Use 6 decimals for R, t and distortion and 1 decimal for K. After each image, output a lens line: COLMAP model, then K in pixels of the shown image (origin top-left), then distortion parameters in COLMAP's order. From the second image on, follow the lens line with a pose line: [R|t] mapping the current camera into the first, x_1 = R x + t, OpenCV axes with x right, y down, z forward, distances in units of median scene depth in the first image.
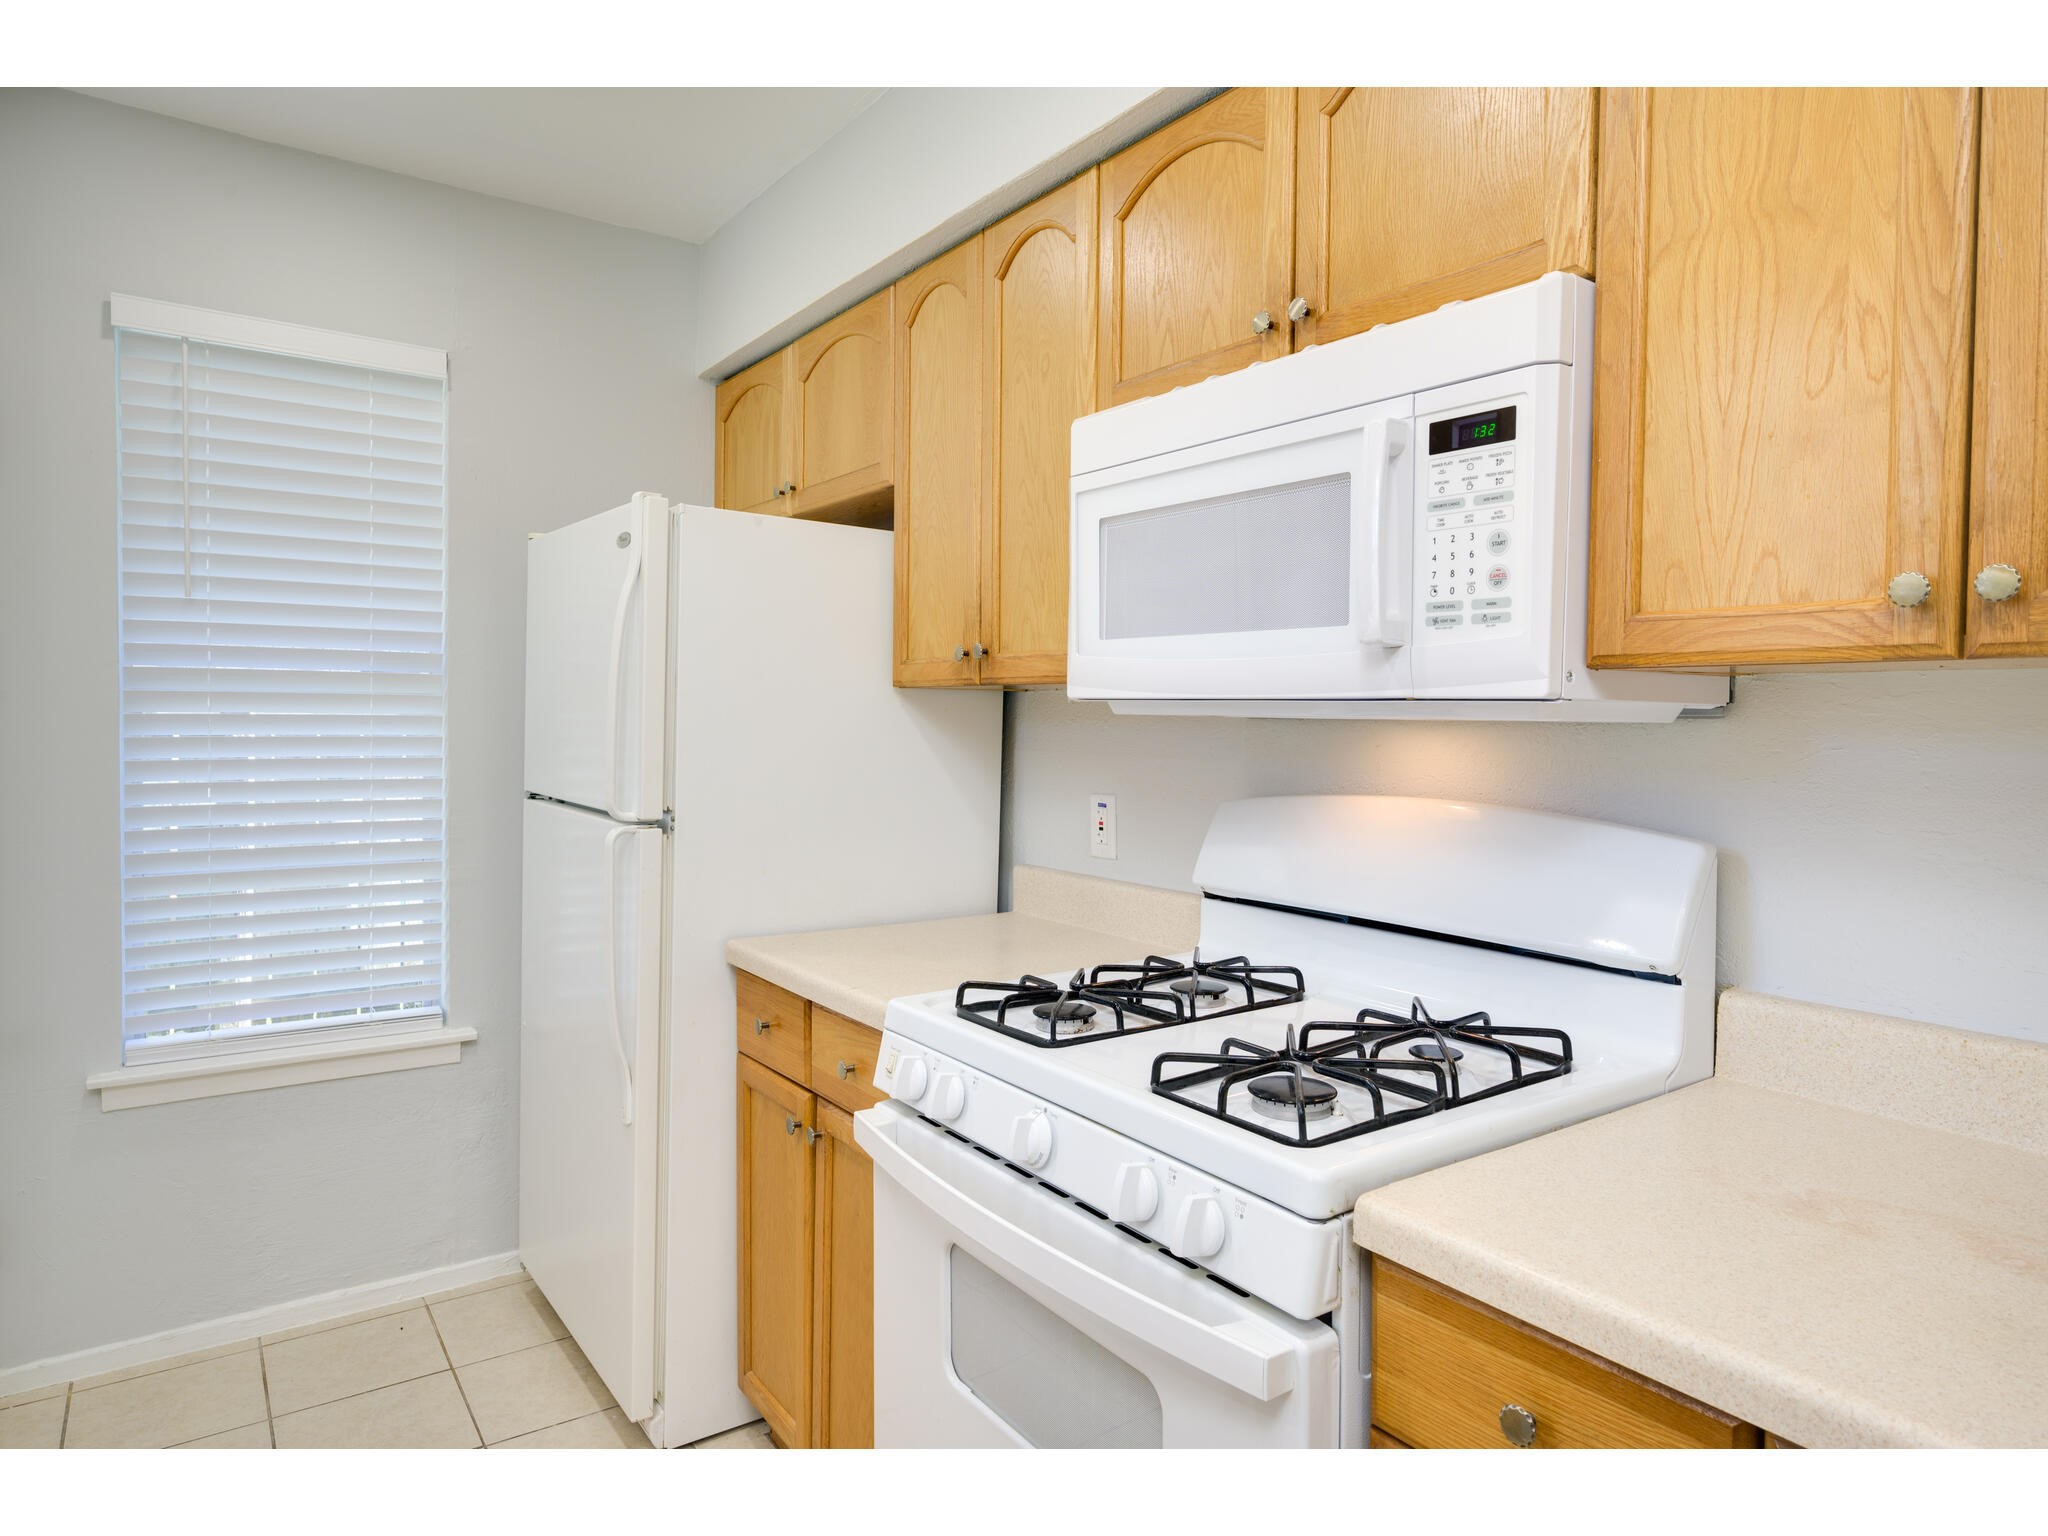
lens RADIAL K [[1235.2, 0, 1029.8], [0, 1235.2, 756.9], [0, 0, 1]] dist [-0.000621, 0.001415]
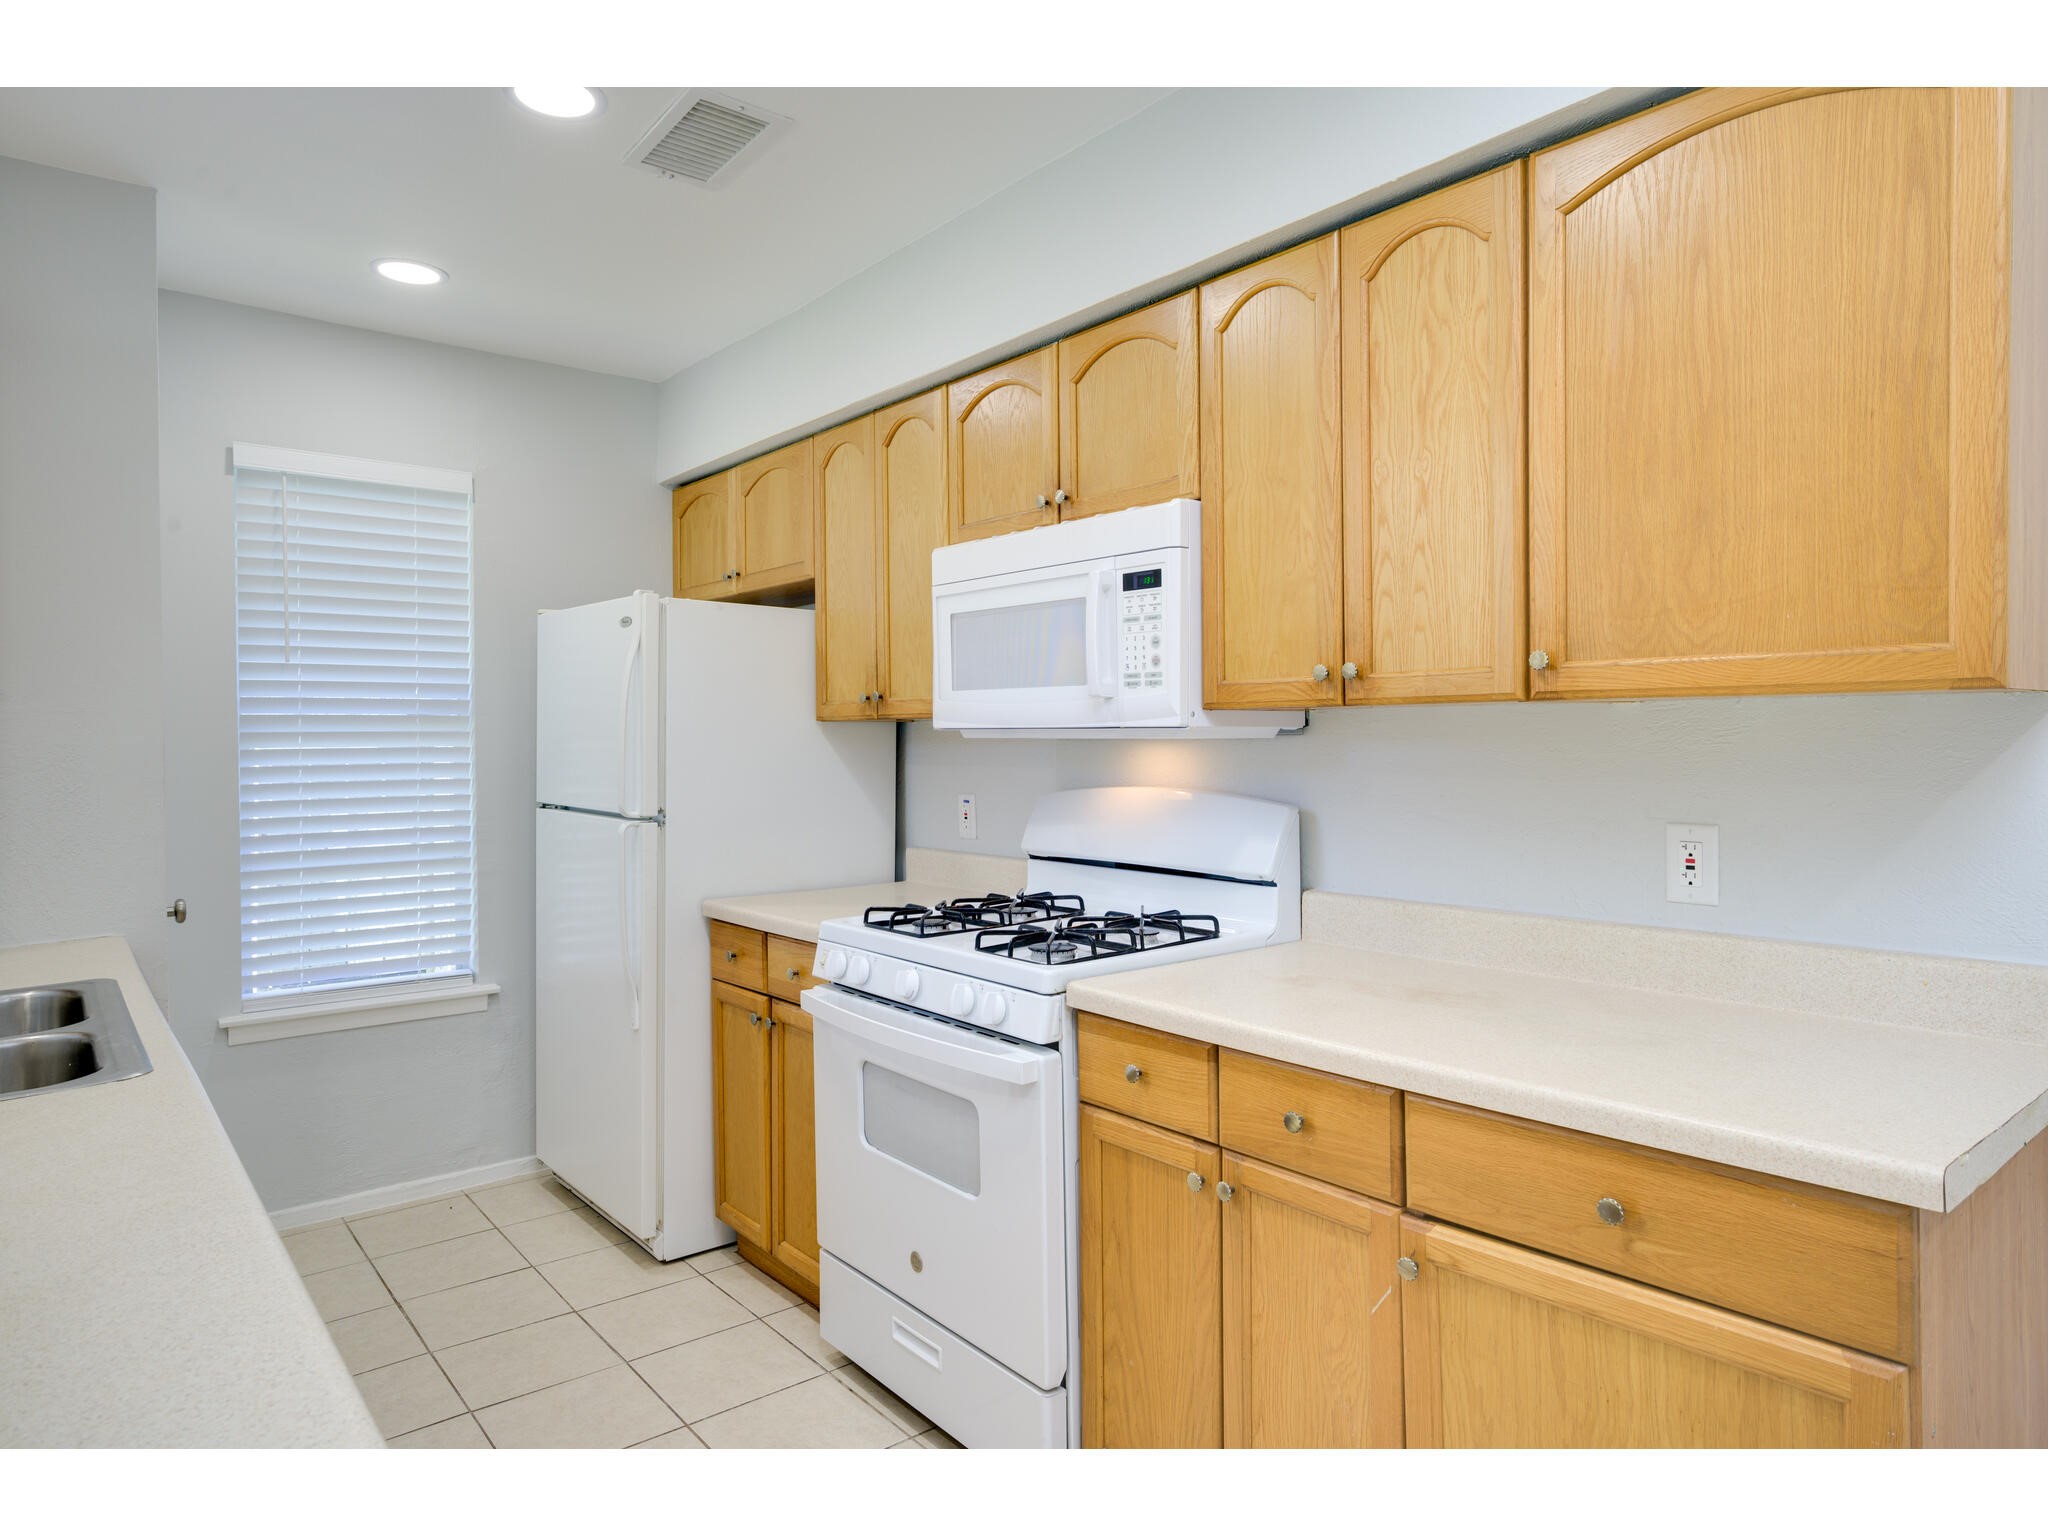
lens RADIAL K [[1235.2, 0, 1029.8], [0, 1235.2, 756.9], [0, 0, 1]] dist [-0.000621, 0.001415]
pose [[0.997282, -0.018905, 0.071217, 0.036995], [0.020043, 0.999682, -0.015296, 0.013340], [-0.070905, 0.016681, 0.997344, -0.507129]]
